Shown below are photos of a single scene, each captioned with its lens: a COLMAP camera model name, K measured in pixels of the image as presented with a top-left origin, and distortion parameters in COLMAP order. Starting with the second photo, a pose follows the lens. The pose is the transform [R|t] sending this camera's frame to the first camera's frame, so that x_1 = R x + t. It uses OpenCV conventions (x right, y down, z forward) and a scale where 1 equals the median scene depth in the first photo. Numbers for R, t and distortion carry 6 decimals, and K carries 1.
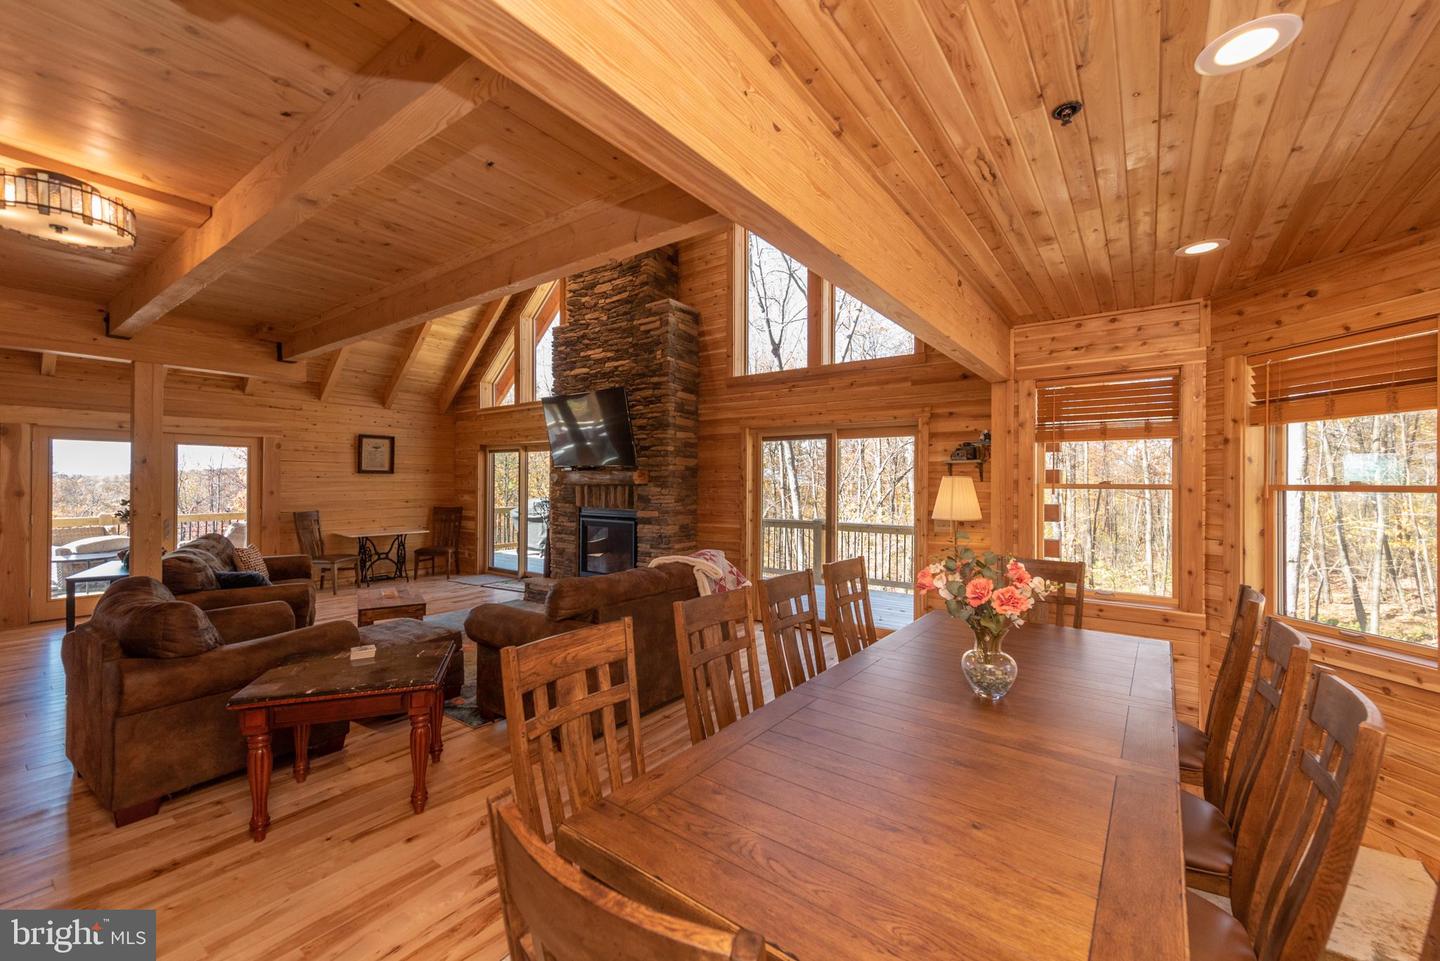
lens RADIAL K [[598.5, 0, 720.0], [0, 598.5, 480.5], [0, 0, 1]] dist [-0.001279, 0.000146]
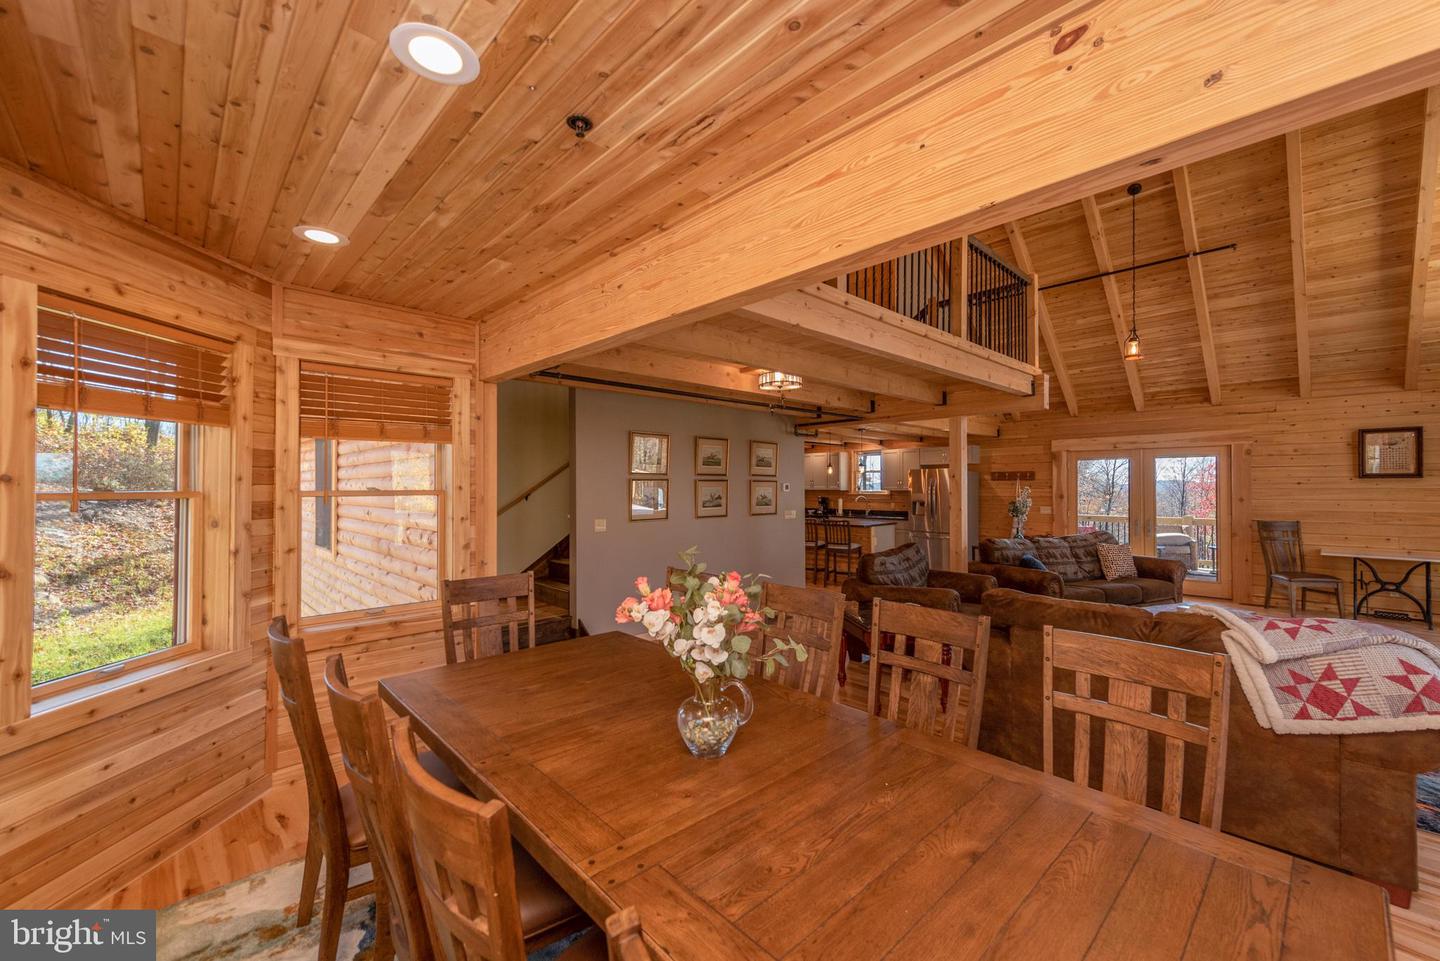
lens RADIAL K [[574.3, 0, 720.0], [0, 574.3, 480.5], [0, 0, 1]] dist [0.000458, 0.000009]
pose [[-0.186527, -0.014716, -0.982340, 0.356124], [0.002955, 0.999875, -0.015540, 0.000642], [0.982445, -0.005801, -0.186460, 0.339088]]
